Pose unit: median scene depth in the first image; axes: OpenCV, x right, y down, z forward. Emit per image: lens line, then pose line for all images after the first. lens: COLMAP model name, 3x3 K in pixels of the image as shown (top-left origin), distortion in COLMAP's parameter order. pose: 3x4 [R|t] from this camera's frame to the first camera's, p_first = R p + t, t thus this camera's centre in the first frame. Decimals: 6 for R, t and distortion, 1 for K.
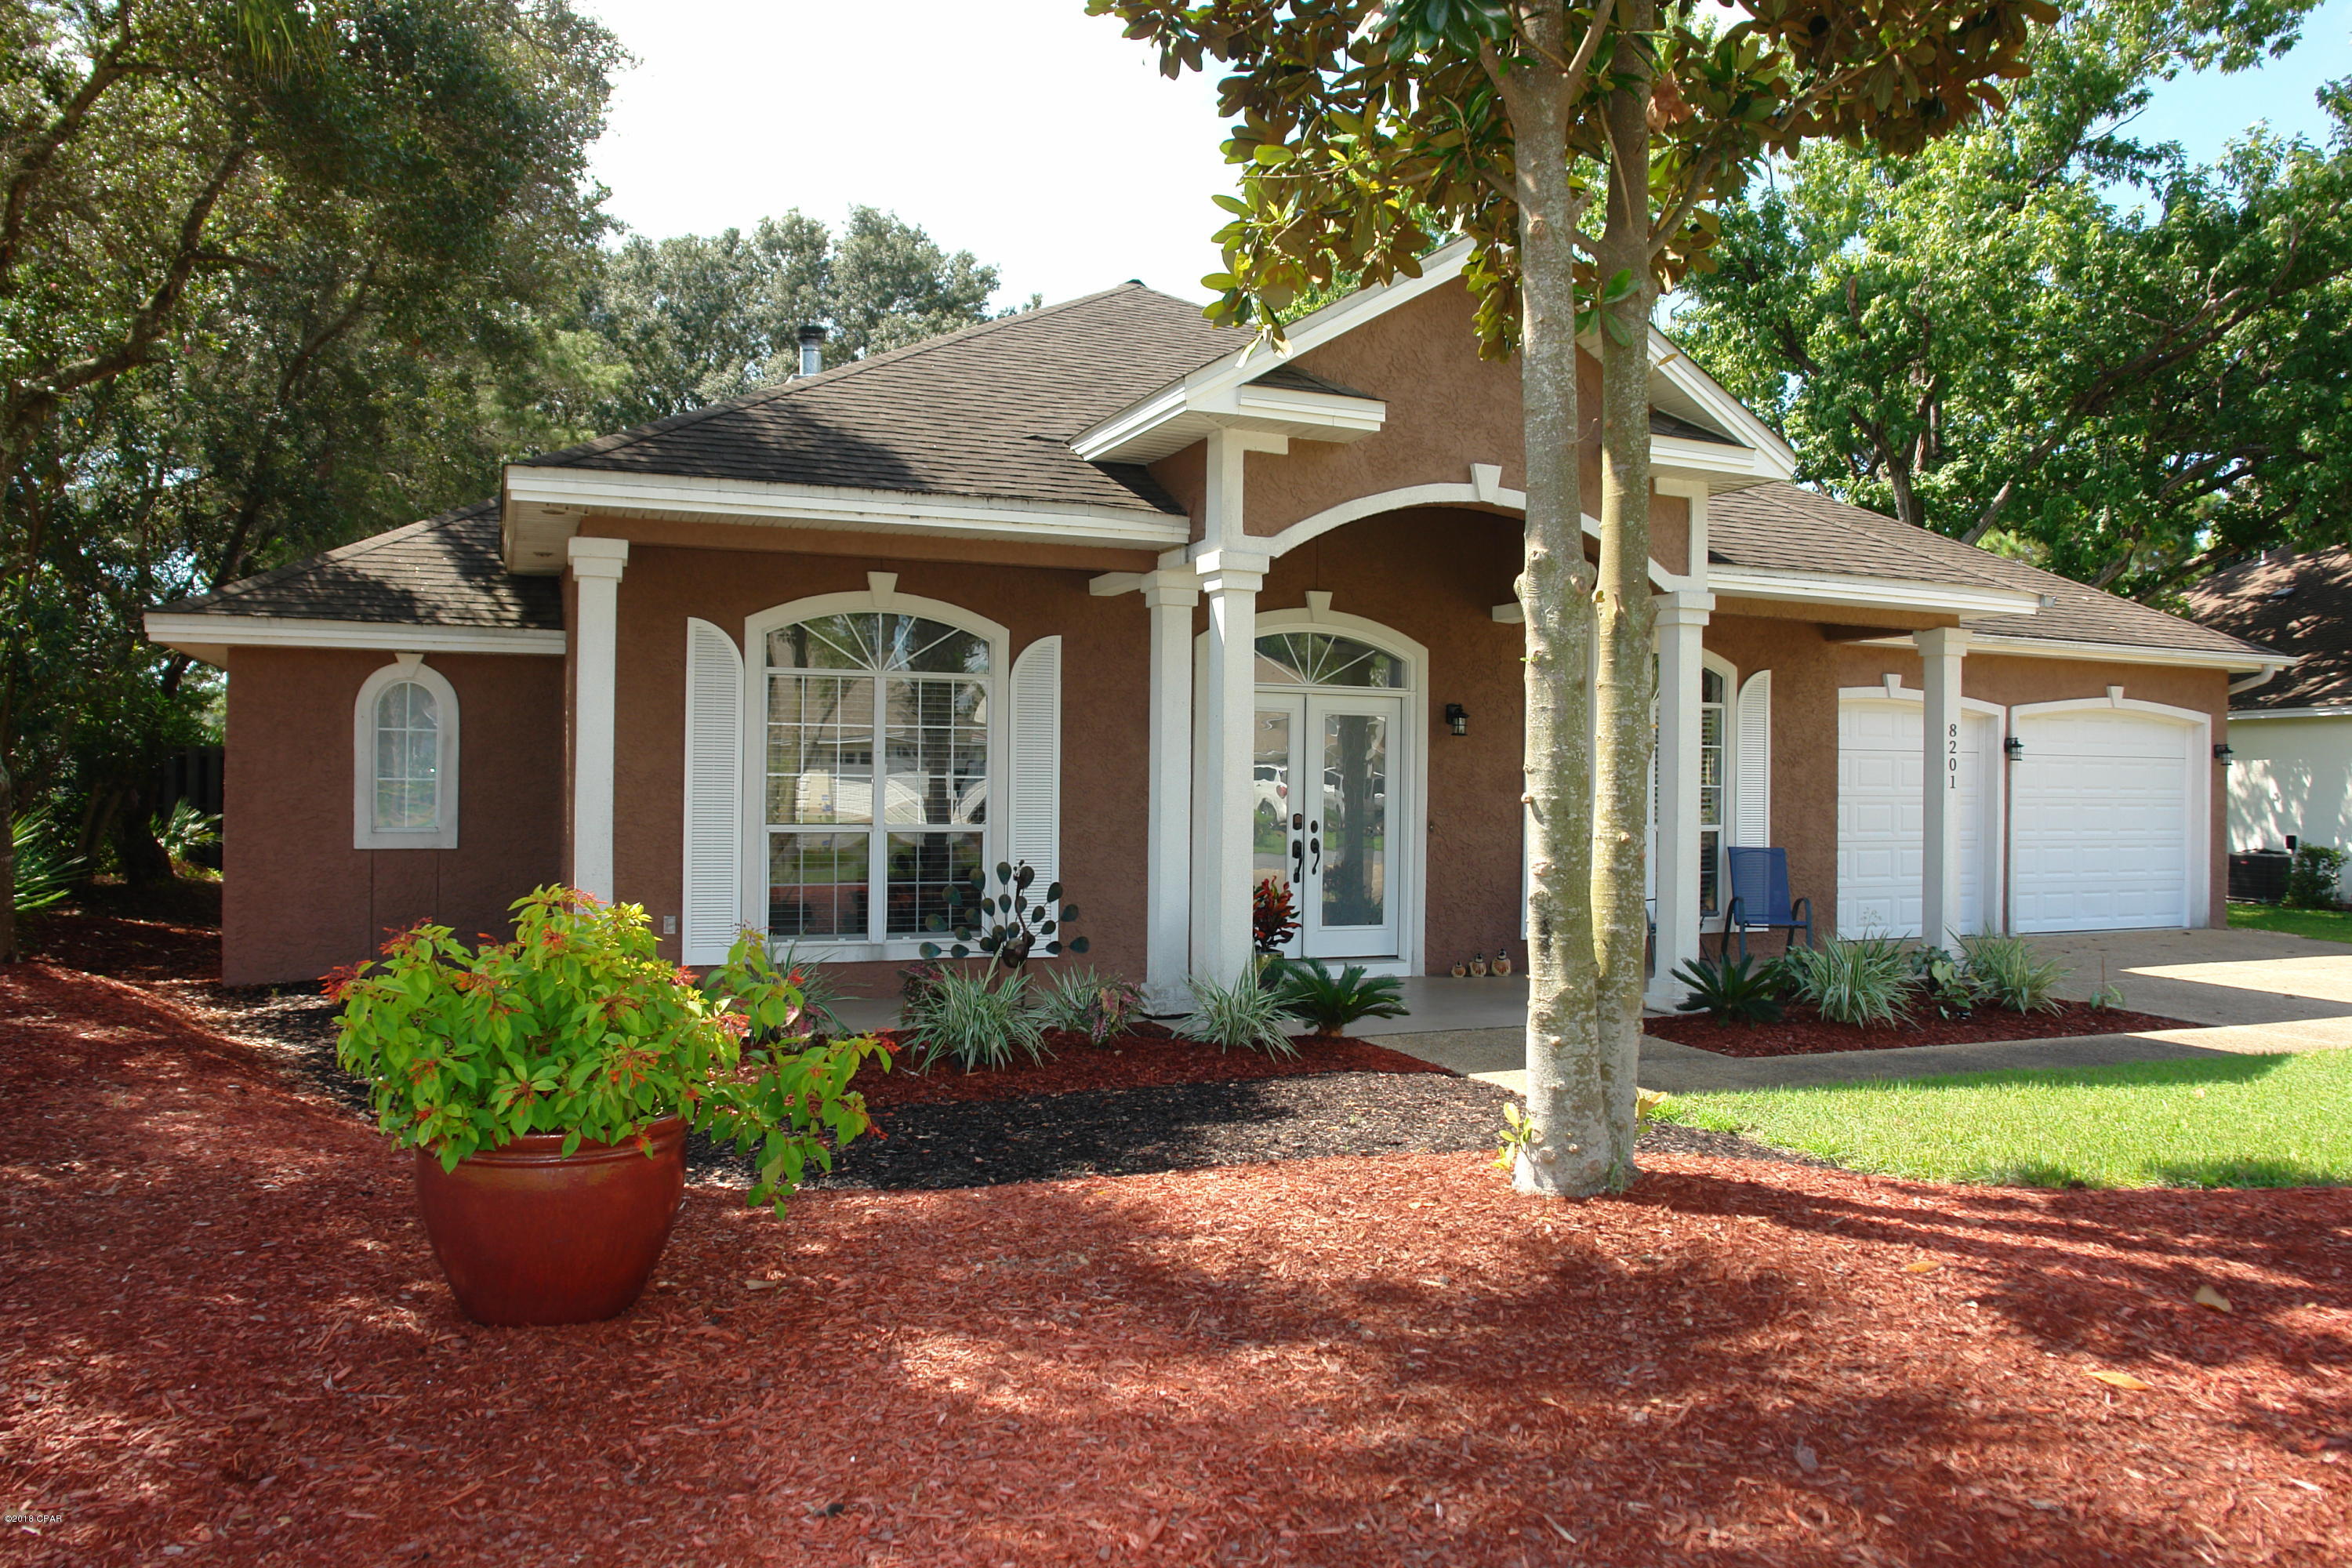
lens RADIAL K [[1635.6, 0, 1176.0], [0, 1635.6, 784.0], [0, 0, 1]] dist [-0.077932, 0.004492]
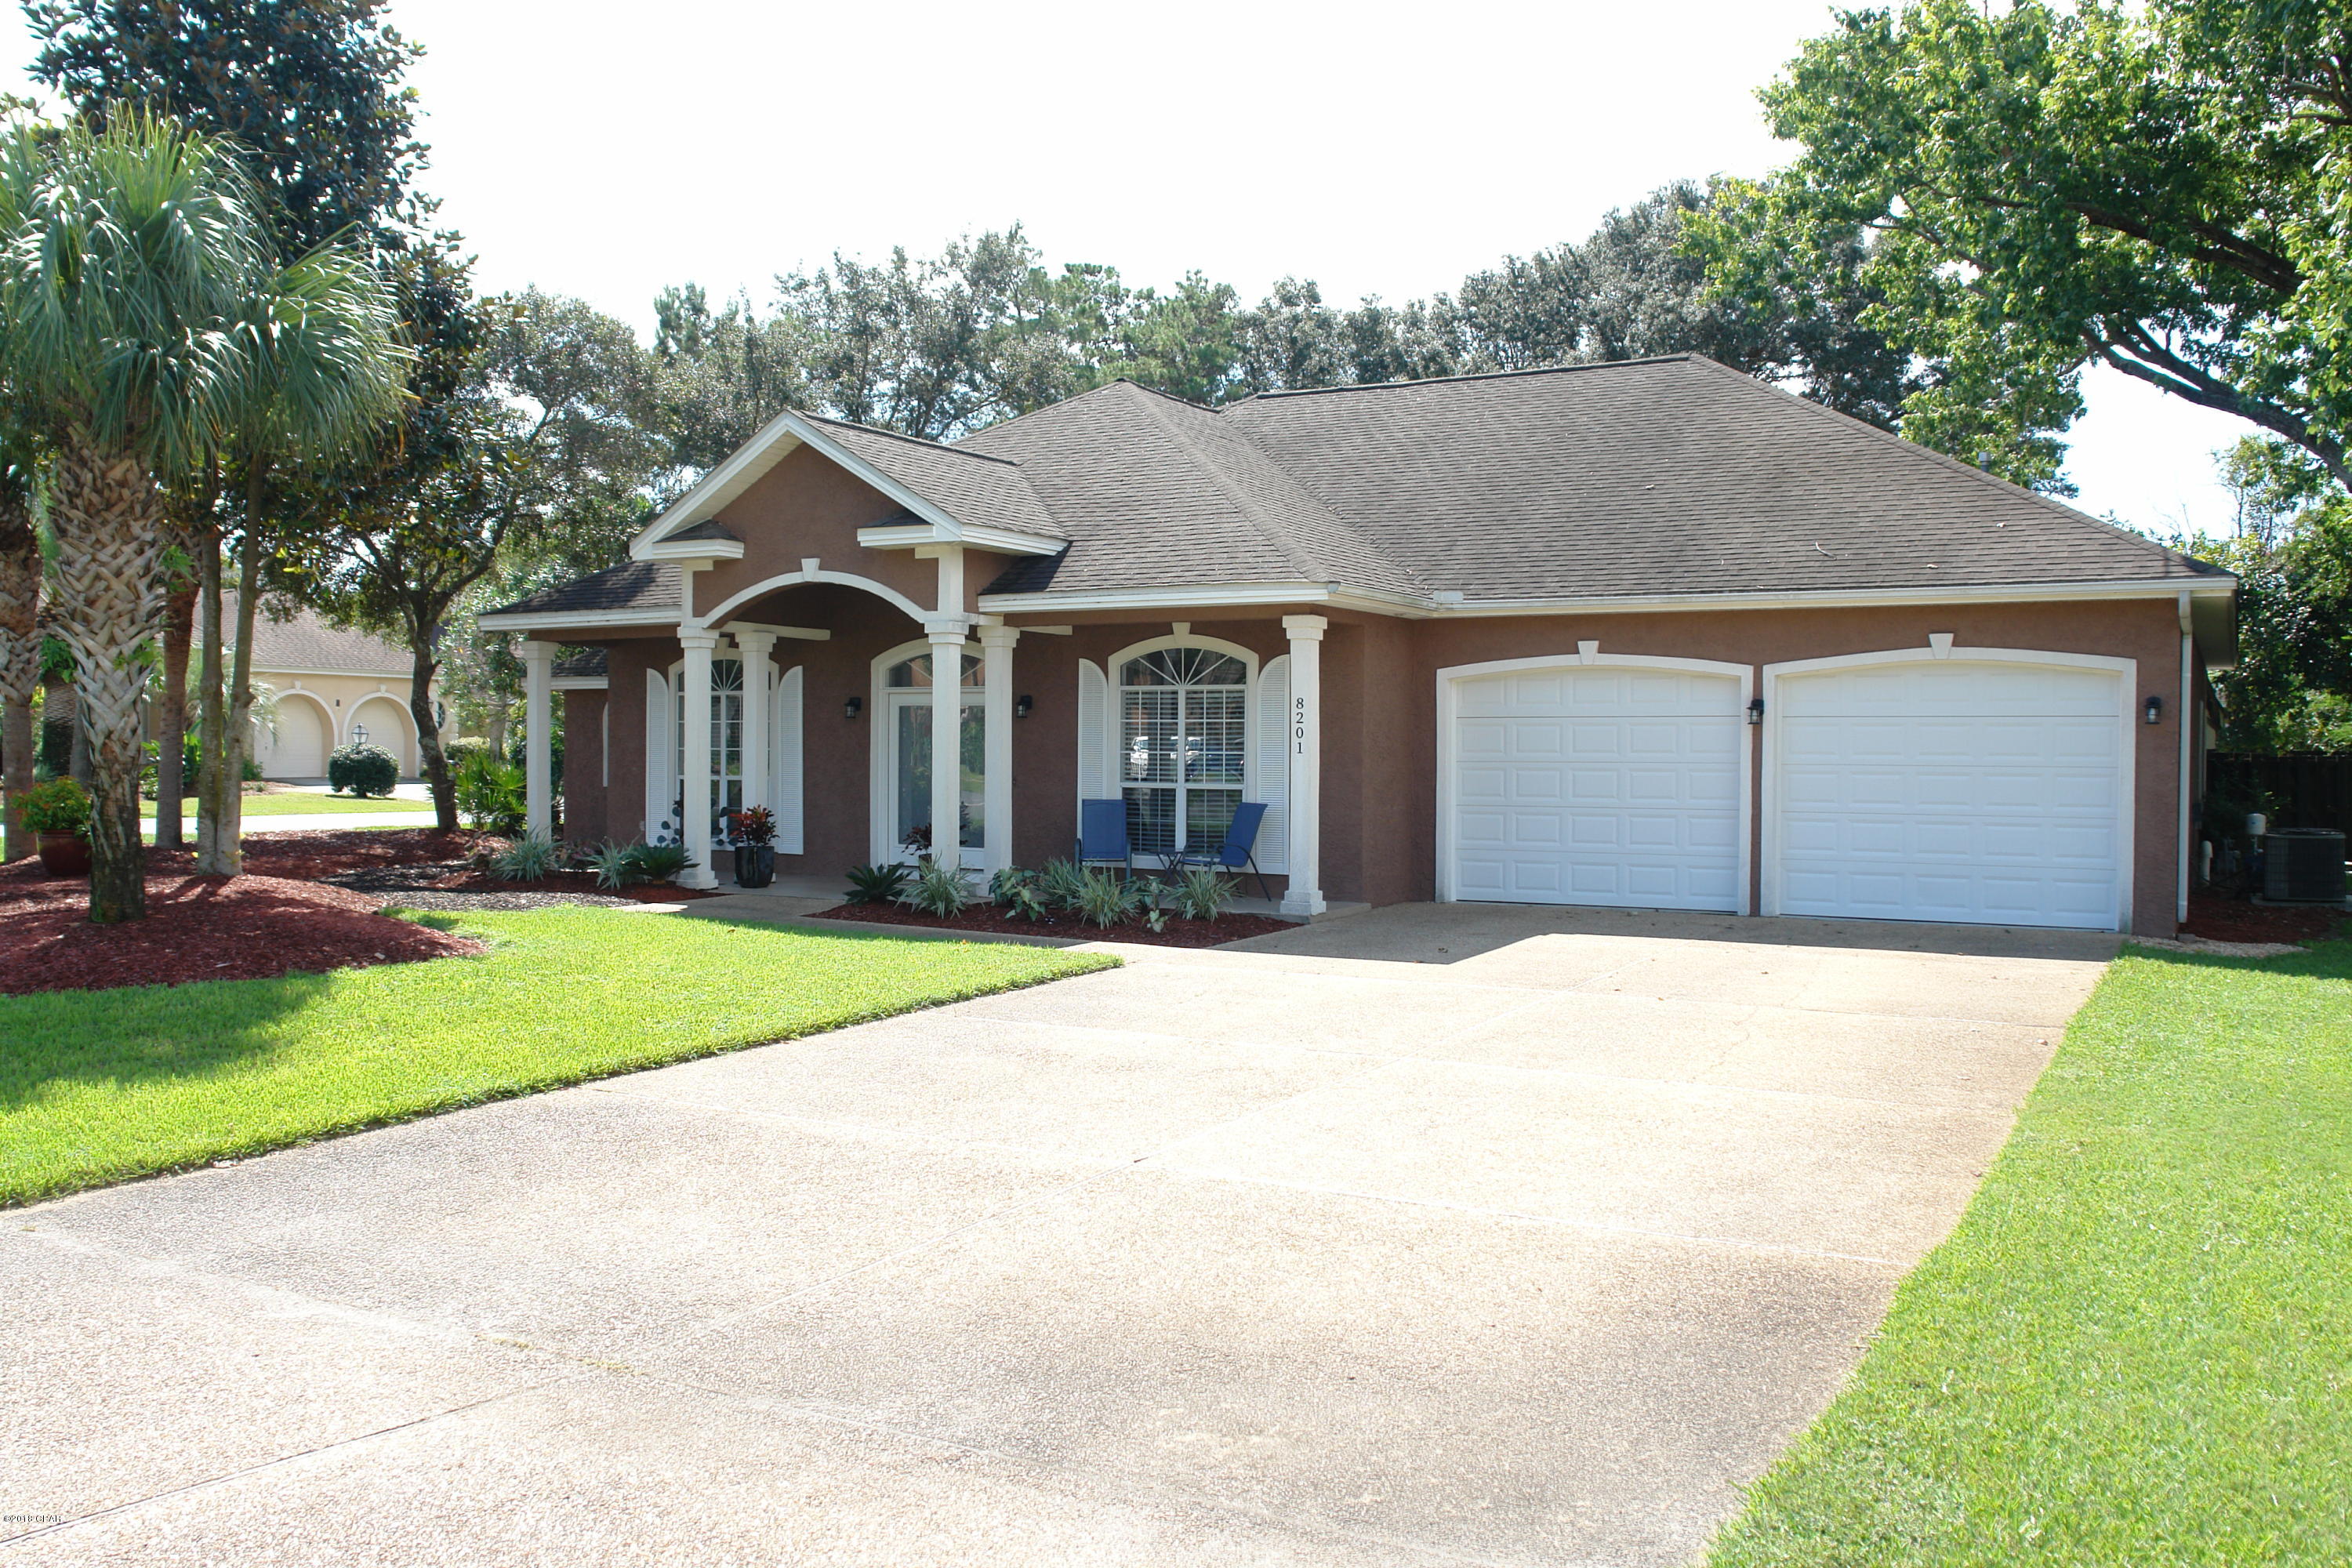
lens RADIAL K [[1944.7, 0, 1176.0], [0, 1944.7, 784.0], [0, 0, 1]] dist [-0.072155, 0.074738]
pose [[0.608983, 0.006601, -0.793156, 1.842558], [-0.000158, 0.999966, 0.008201, 0.016298], [0.793183, -0.004869, 0.608963, 0.083311]]
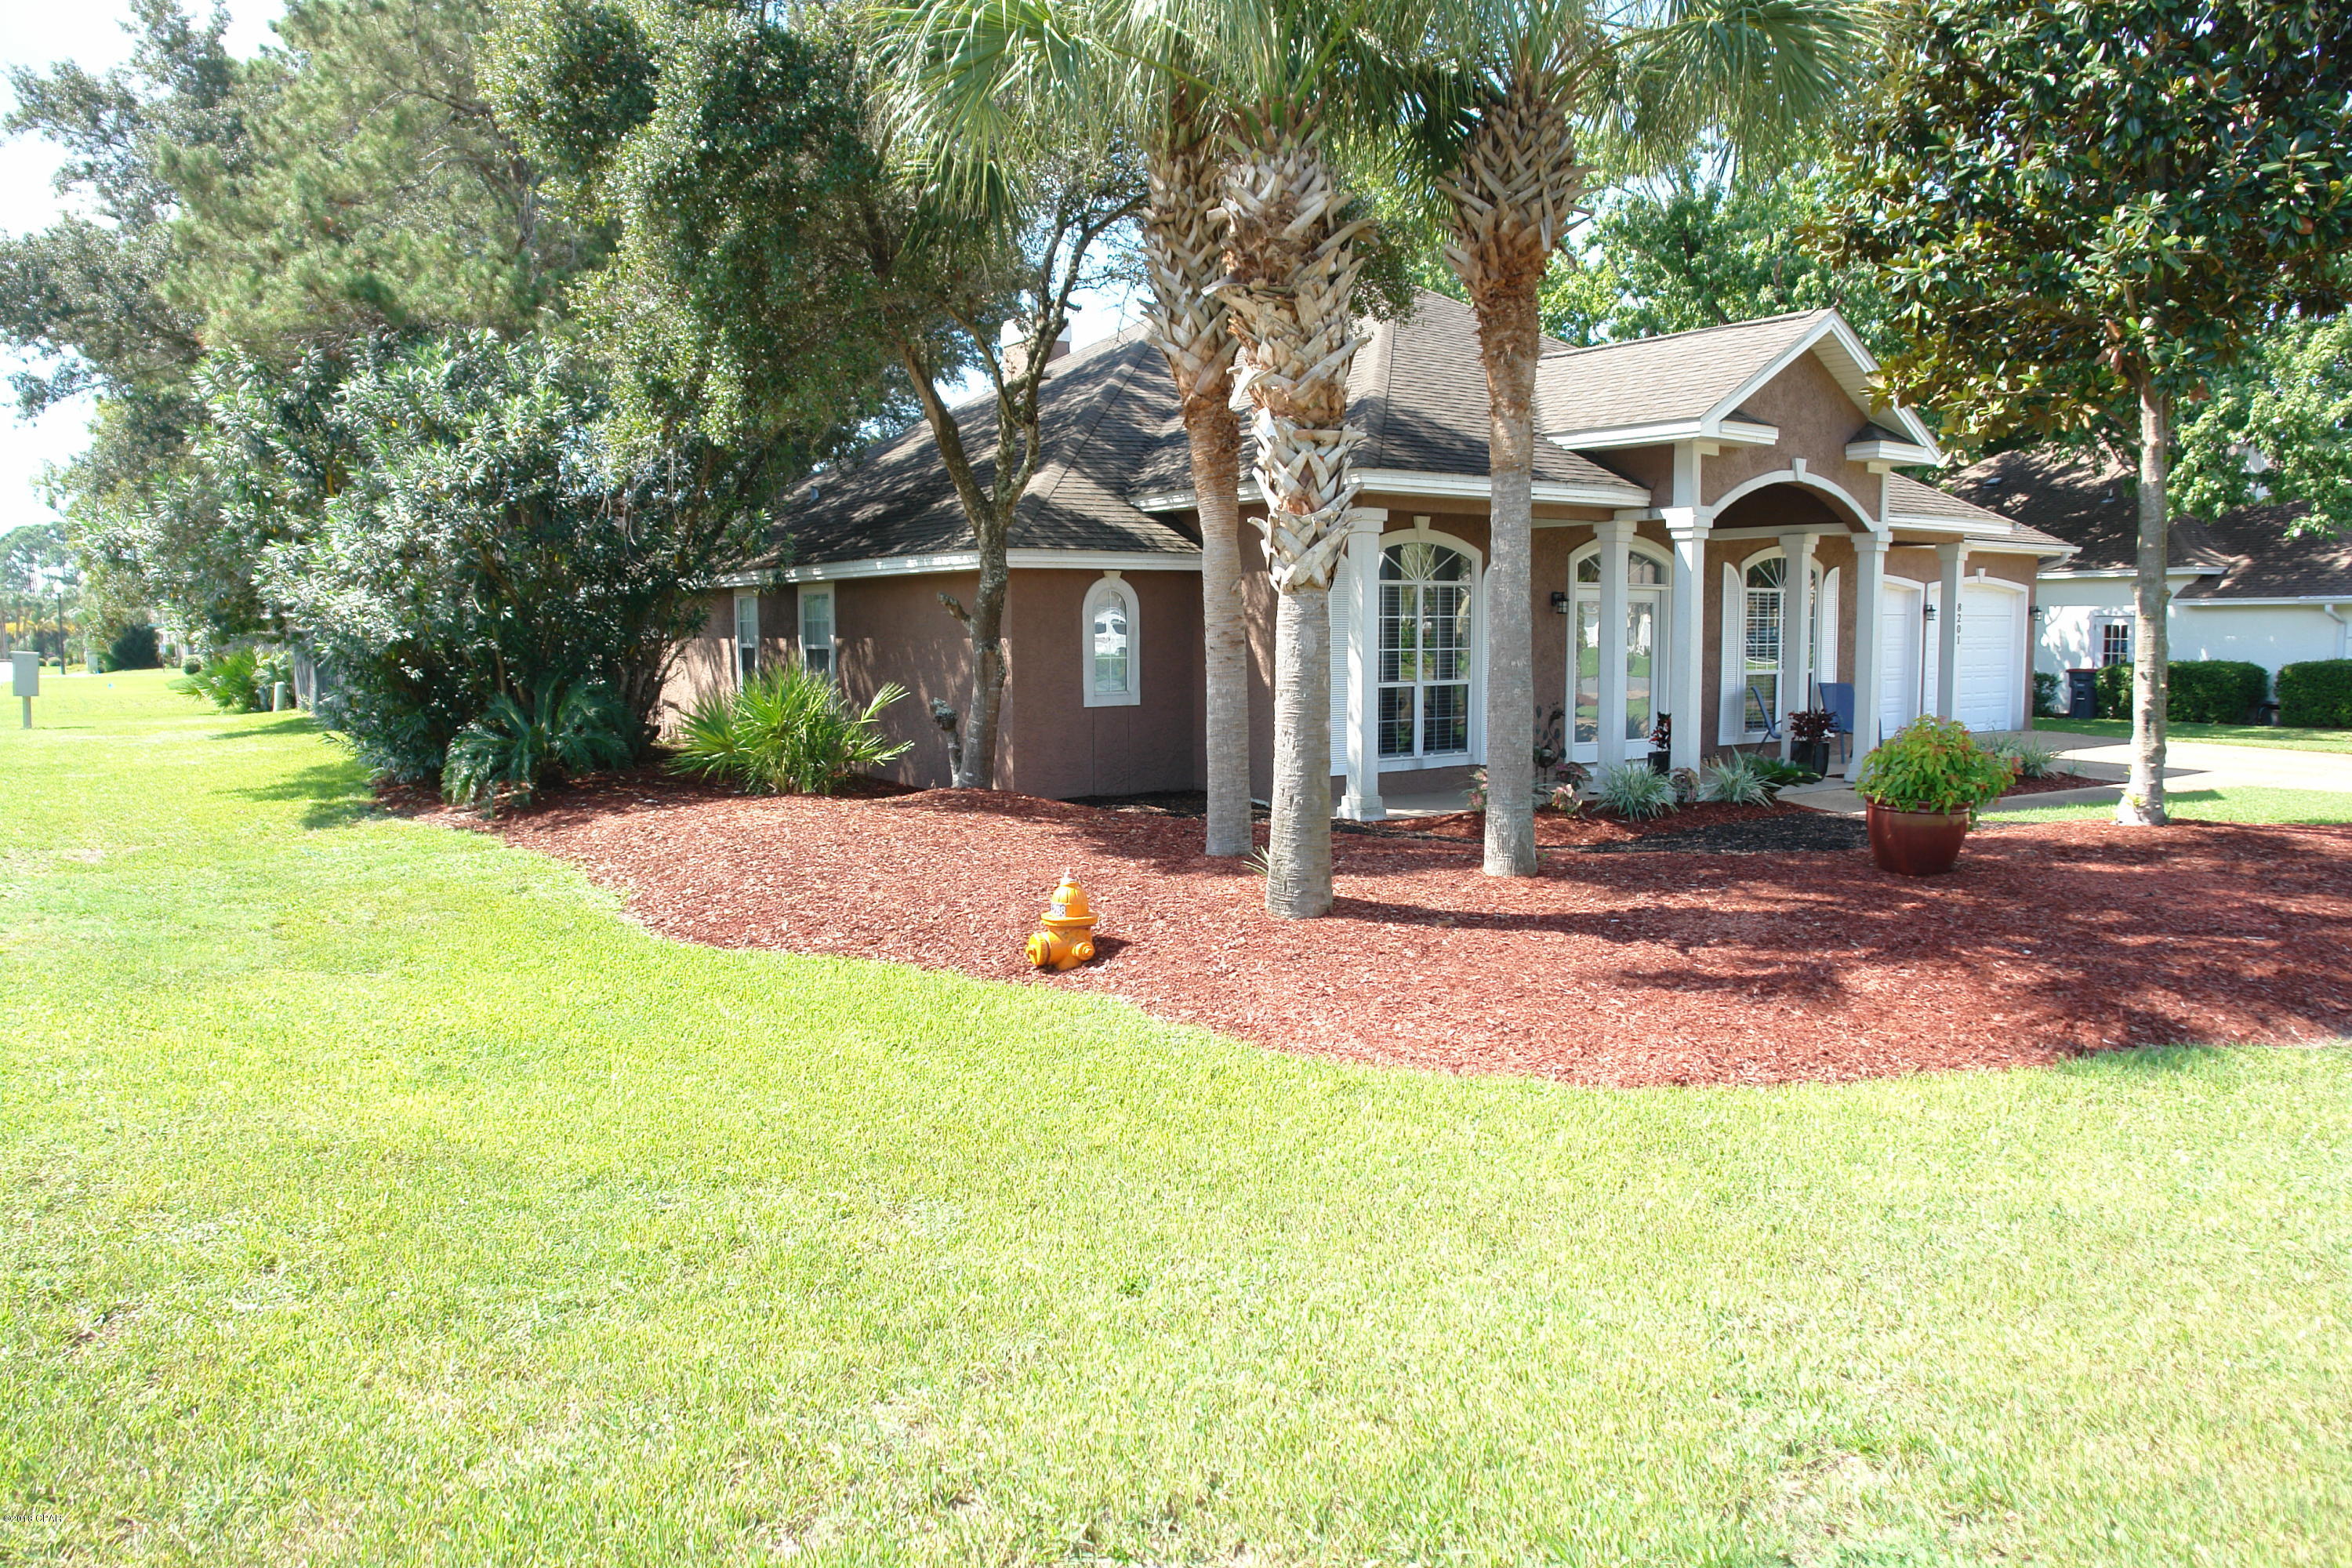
lens RADIAL K [[1635.6, 0, 1176.0], [0, 1635.6, 784.0], [0, 0, 1]] dist [-0.077932, 0.004492]
pose [[0.974366, -0.036851, 0.221930, -0.750036], [0.015127, 0.994992, 0.098803, -0.034640], [-0.224460, -0.092913, 0.970044, -0.451362]]
